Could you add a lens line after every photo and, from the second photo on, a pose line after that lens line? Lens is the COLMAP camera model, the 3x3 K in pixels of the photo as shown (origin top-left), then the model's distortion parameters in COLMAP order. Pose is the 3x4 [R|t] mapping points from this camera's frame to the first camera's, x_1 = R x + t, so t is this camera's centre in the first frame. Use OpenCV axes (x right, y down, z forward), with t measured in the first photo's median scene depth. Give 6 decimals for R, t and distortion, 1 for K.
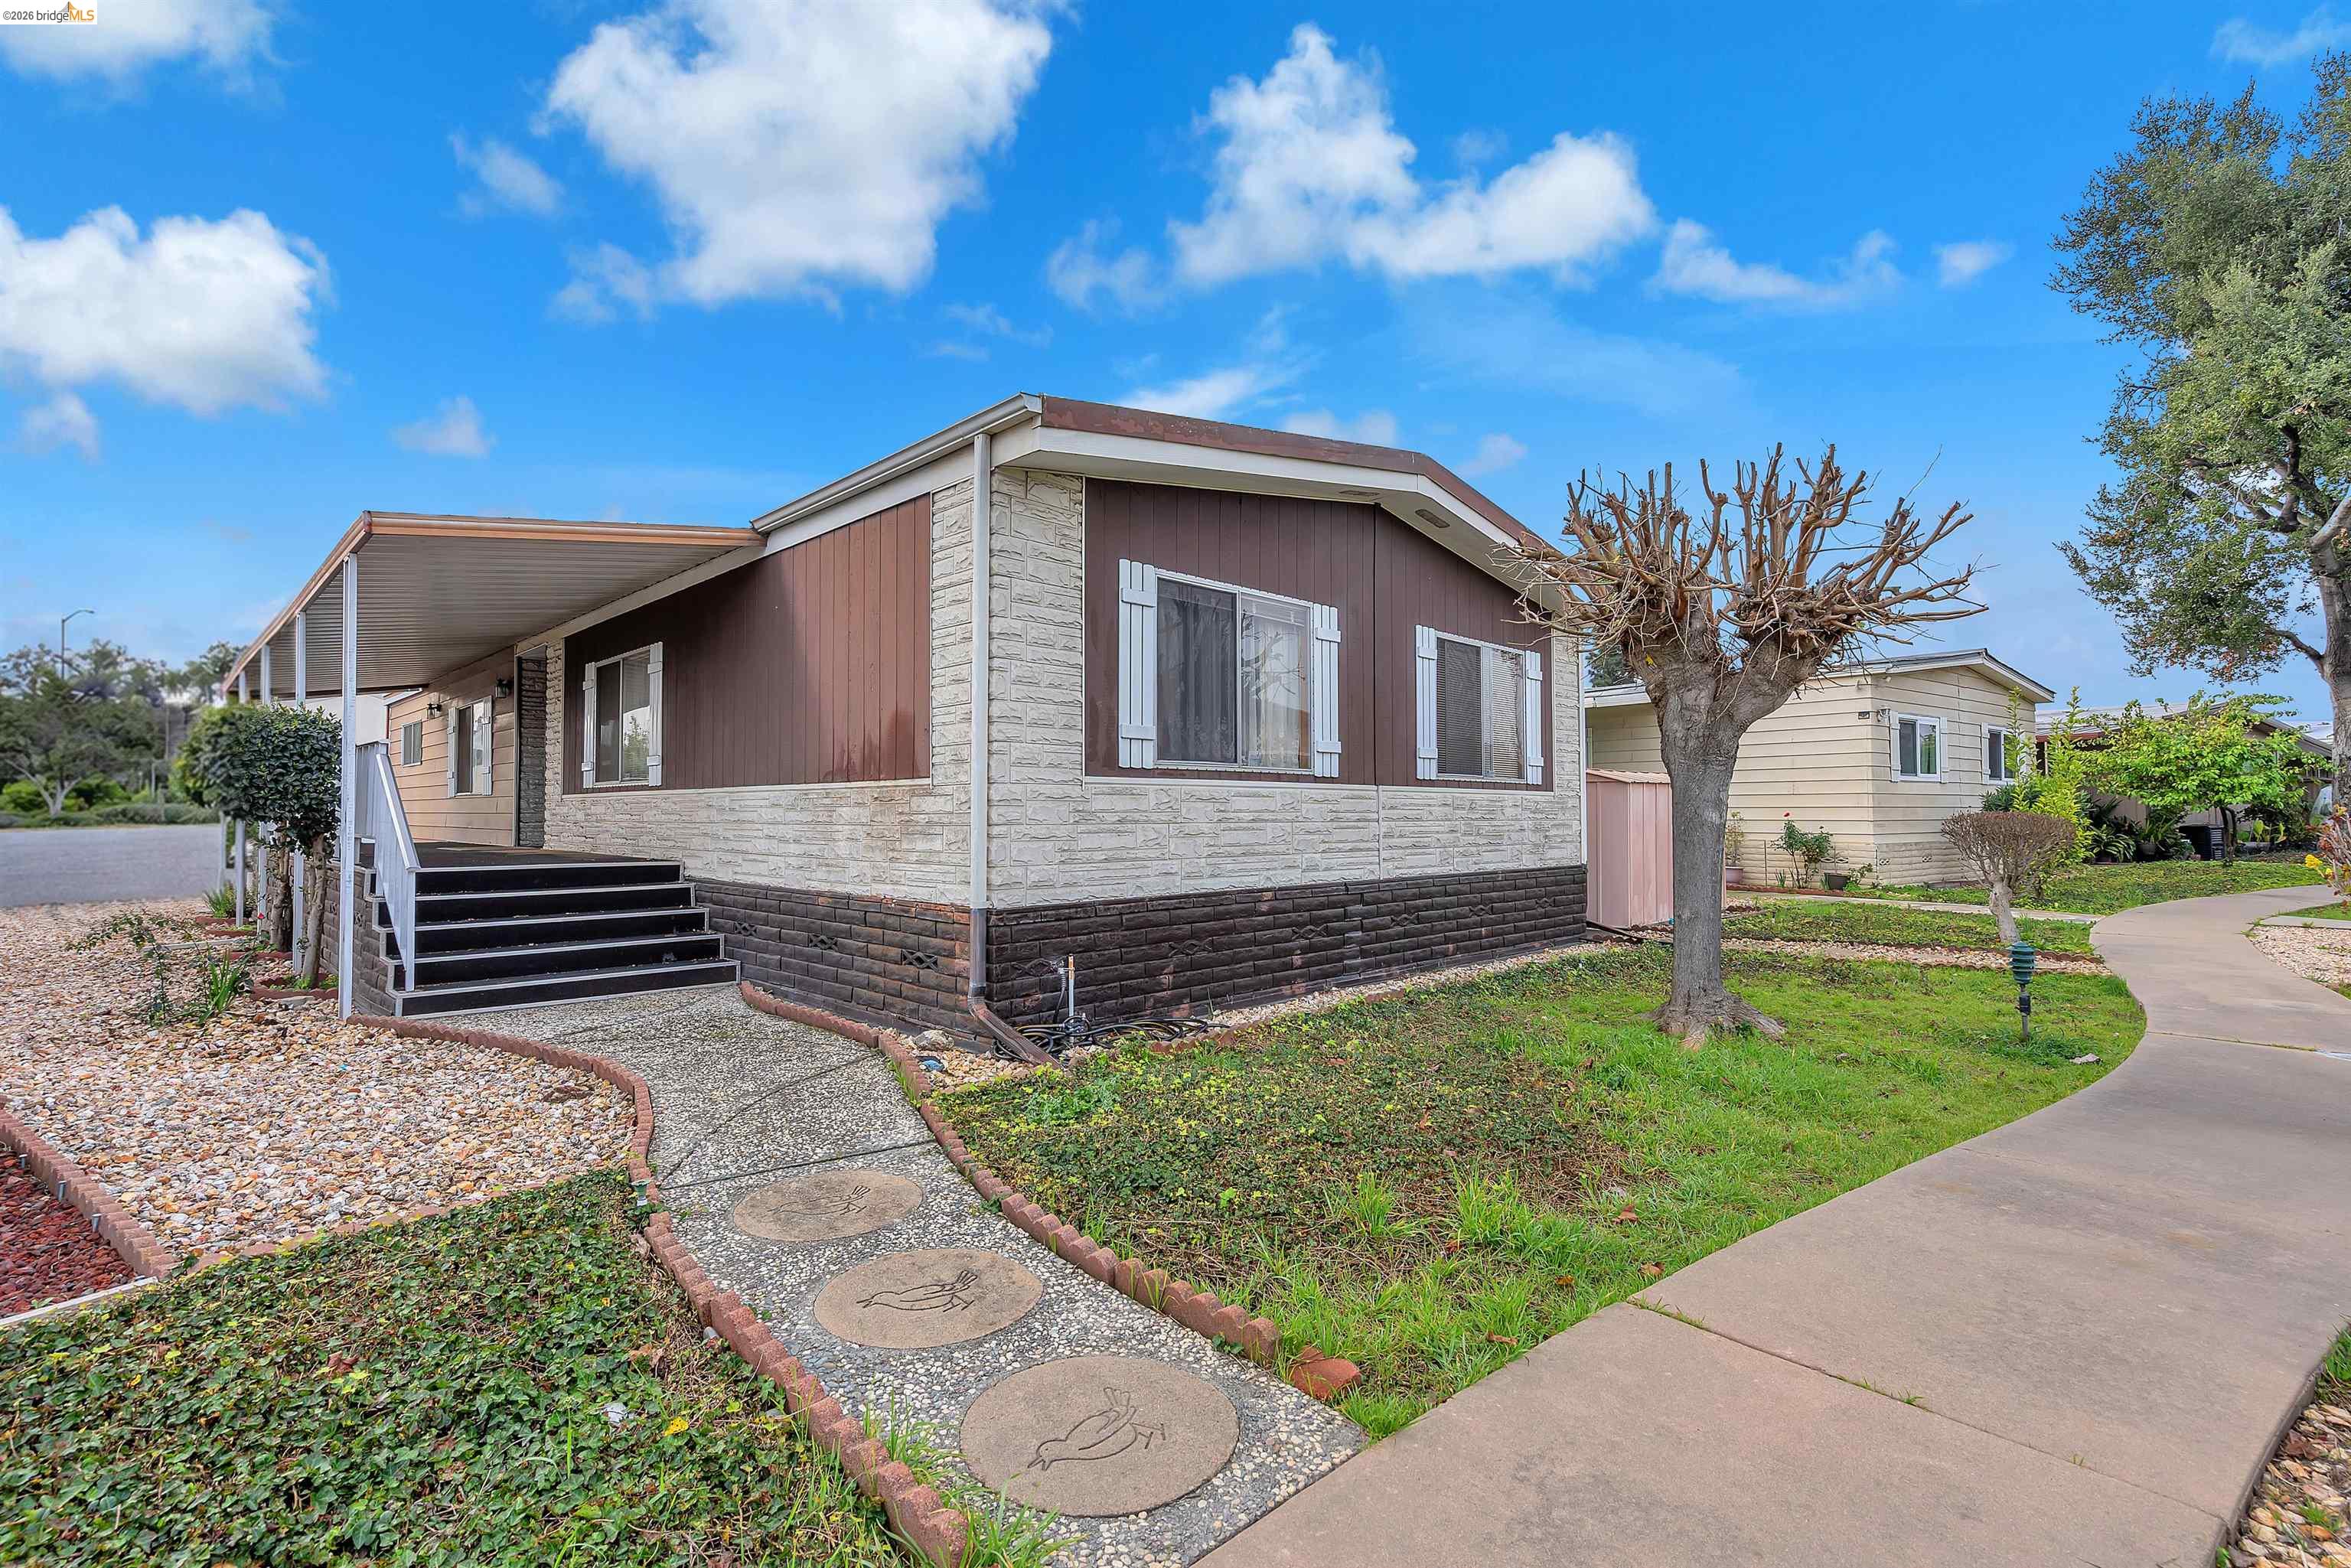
lens RADIAL K [[1076.7, 0, 1175.5], [0, 1076.7, 784.0], [0, 0, 1]] dist [0.000148, -0.000127]
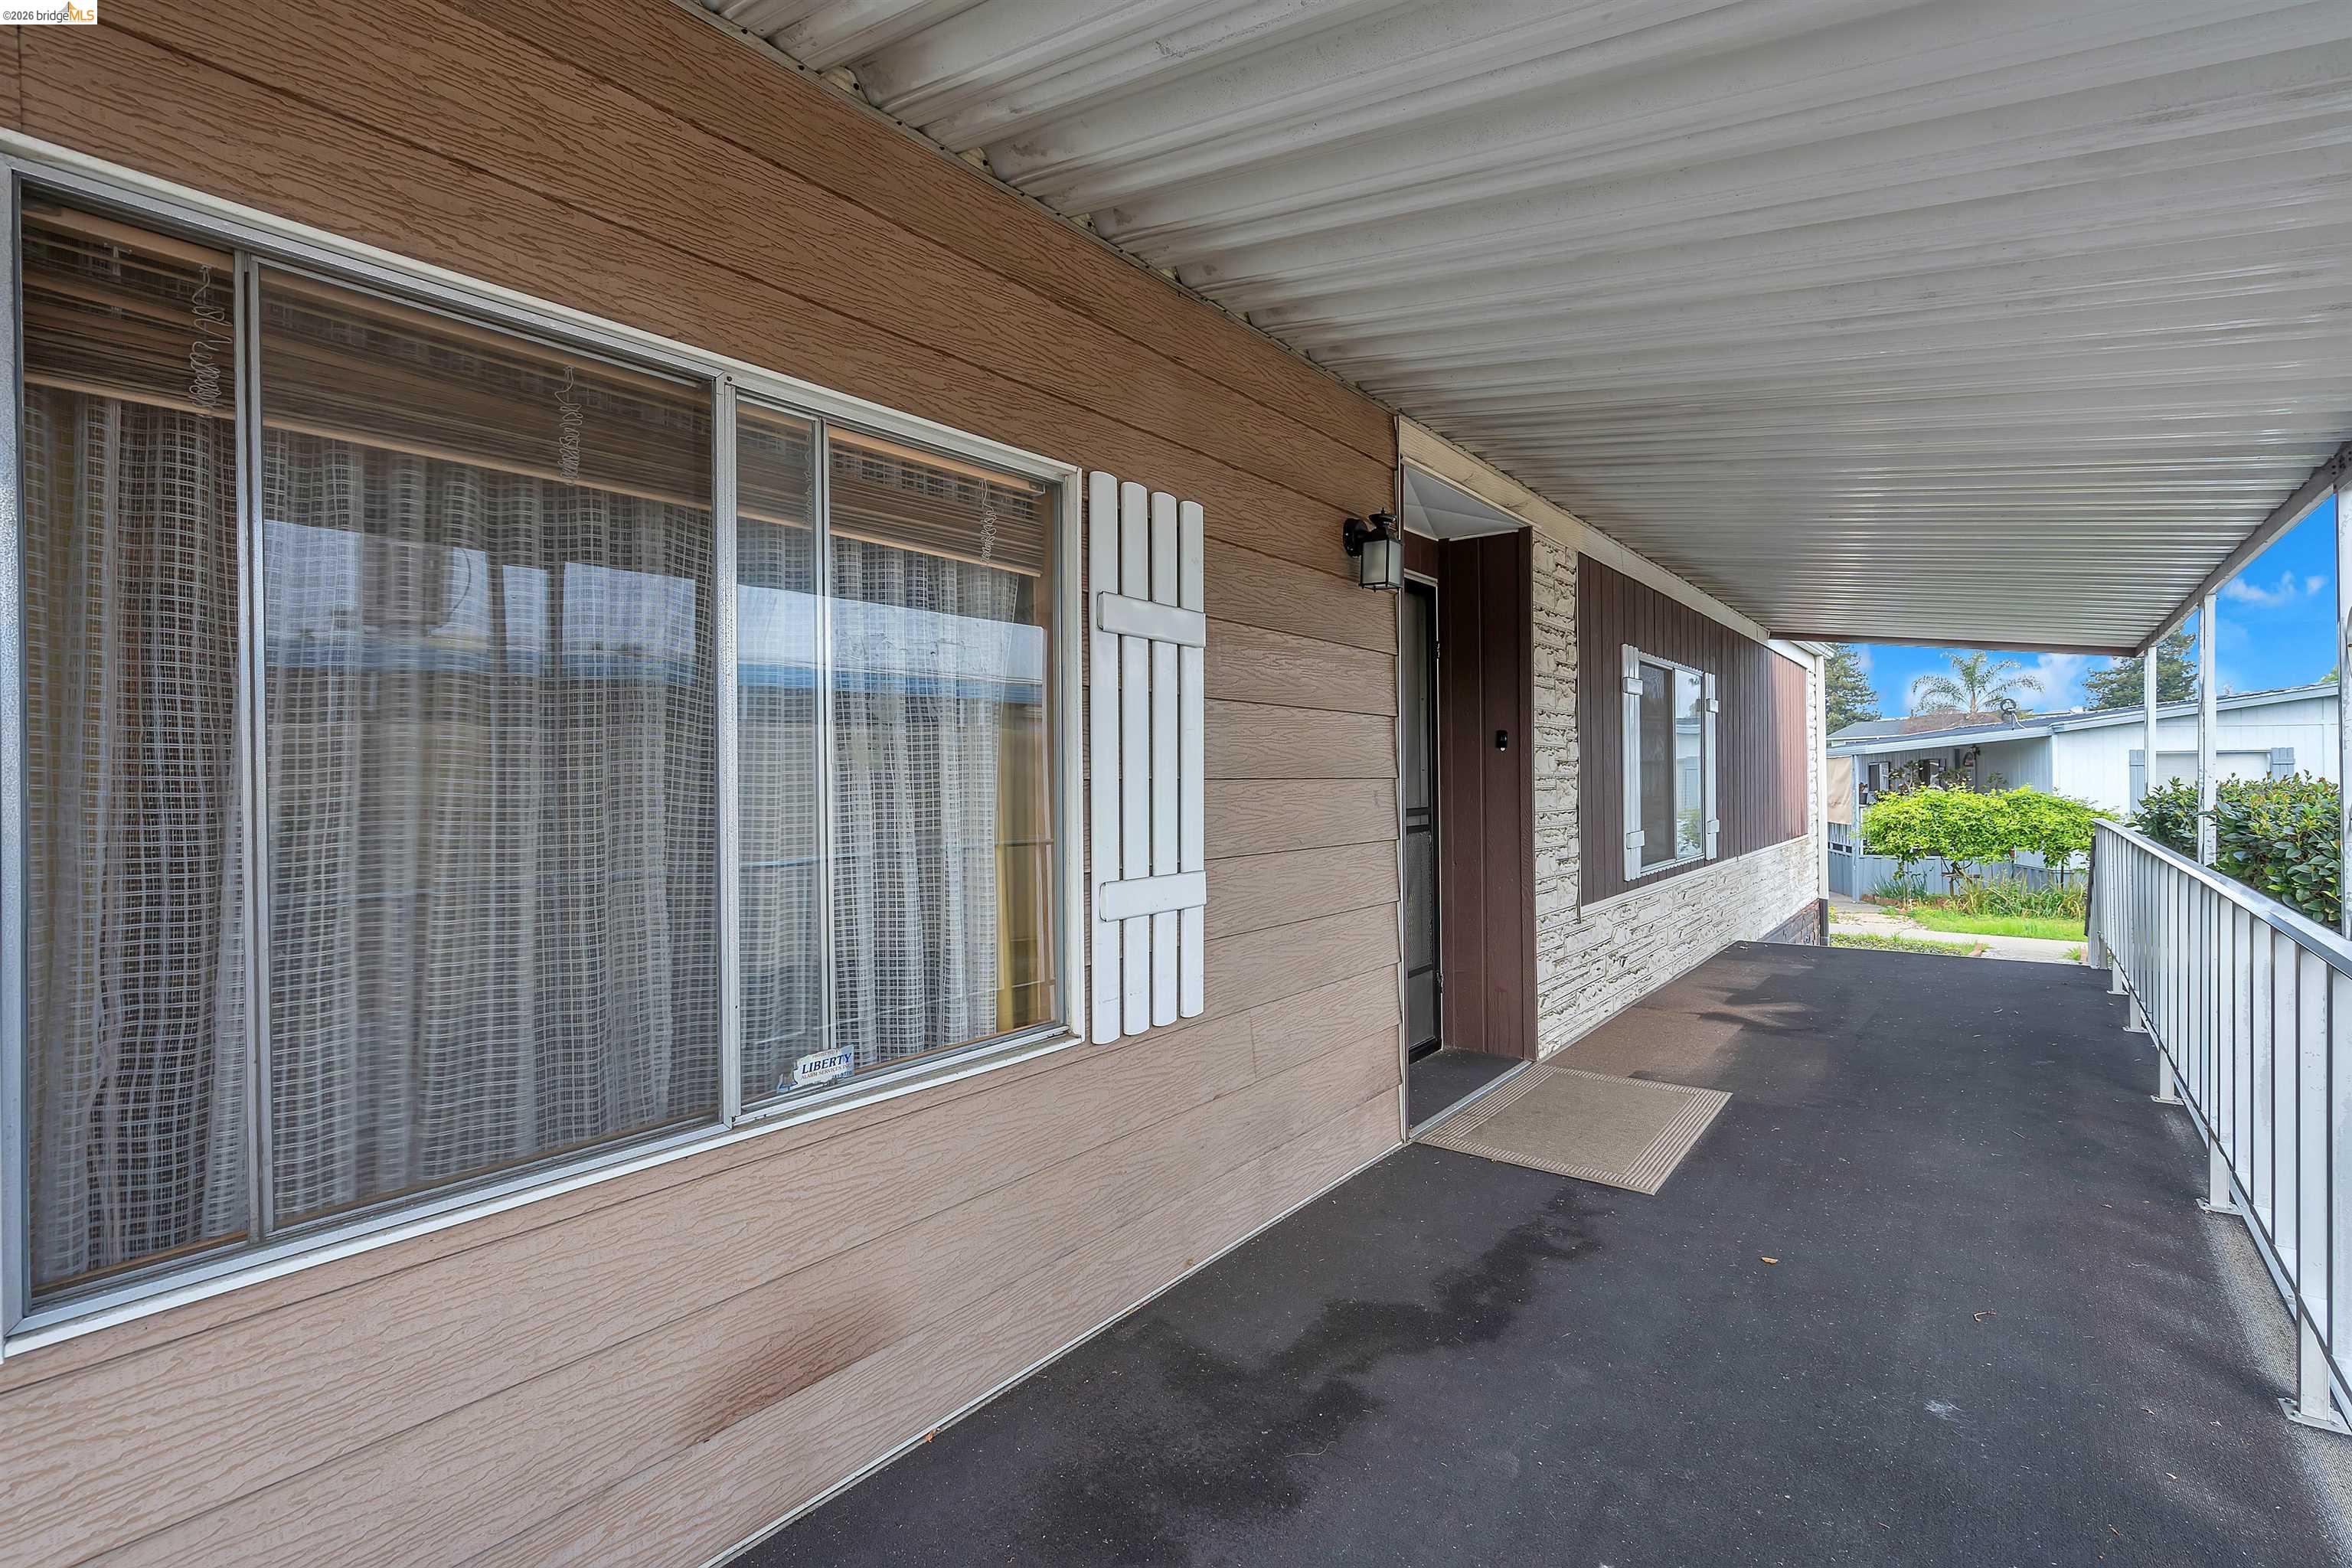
lens RADIAL K [[1054.9, 0, 1176.0], [0, 1054.9, 784.0], [0, 0, 1]] dist [-0.000167, 0.000297]
pose [[-0.121374, -0.004646, 0.992596, -1.041955], [-0.016501, 0.999860, 0.002663, -0.042113], [-0.992470, -0.016055, -0.121434, 1.299079]]
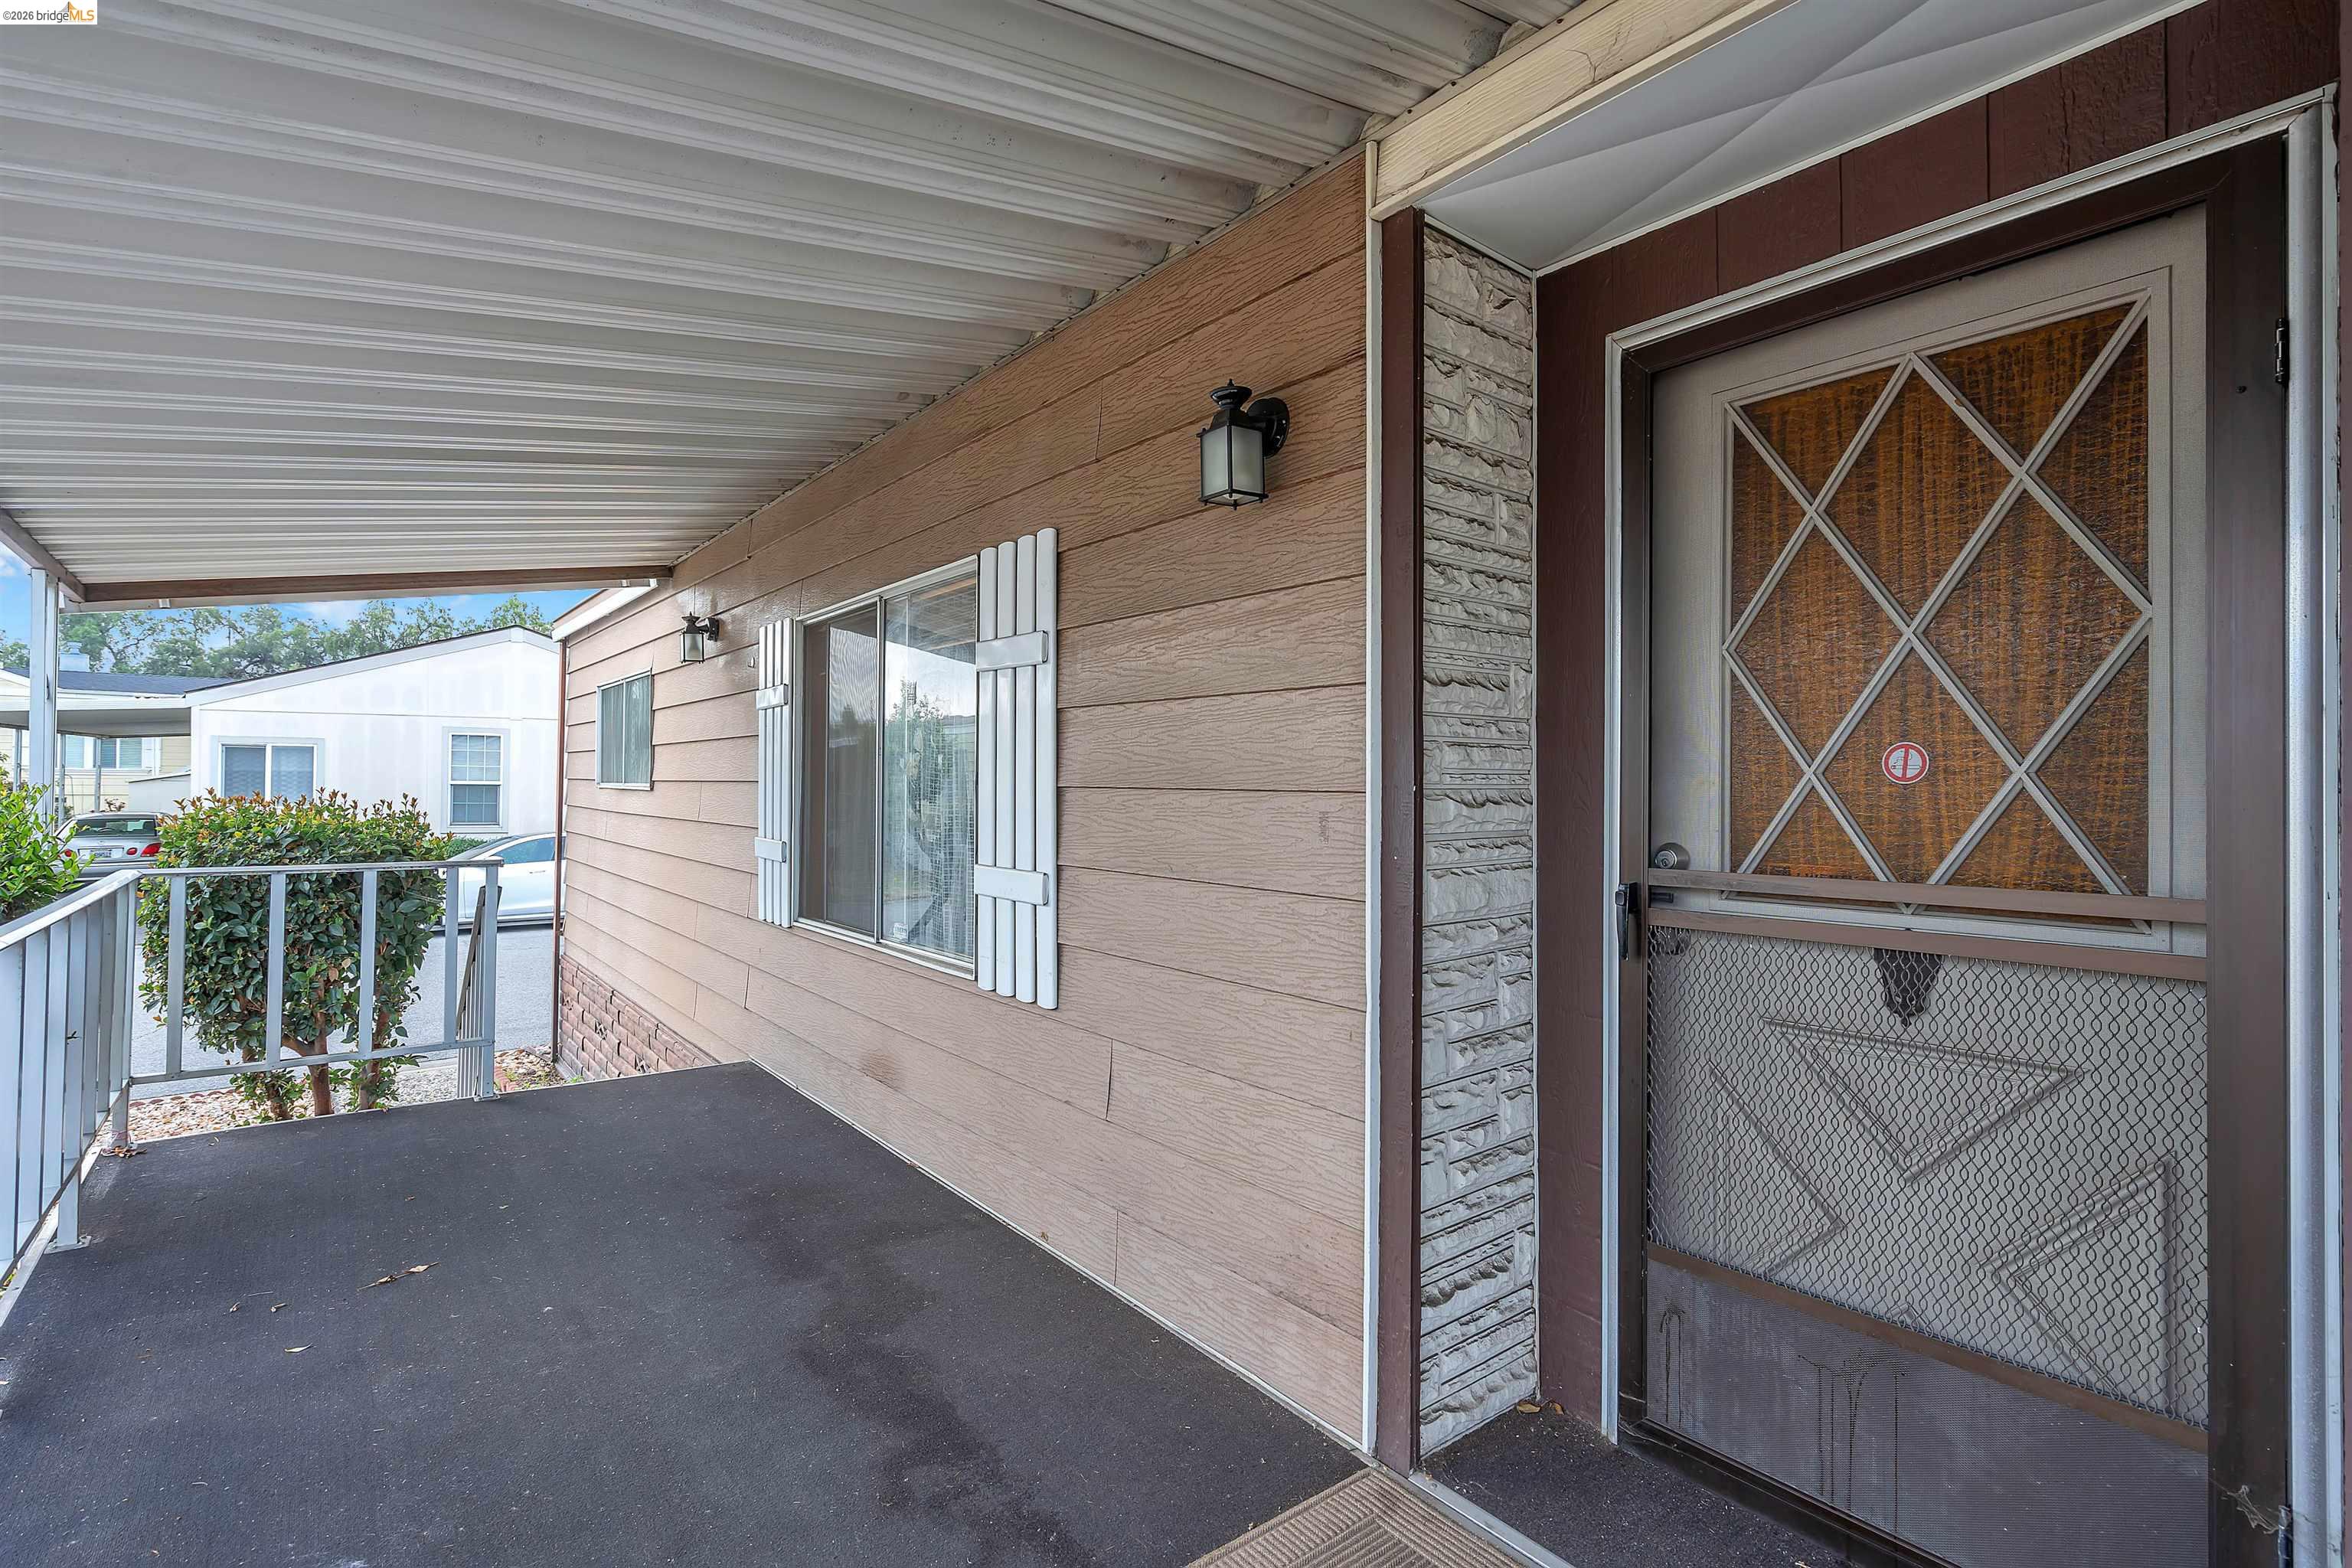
lens RADIAL K [[1105.2, 0, 1176.0], [0, 1105.2, 784.0], [0, 0, 1]] dist [-0.000168, -0.000389]
pose [[0.993521, 0.008525, -0.113327, -0.753736], [-0.005330, 0.999581, 0.028459, -0.050754], [0.113522, -0.027670, 0.993150, 1.014070]]
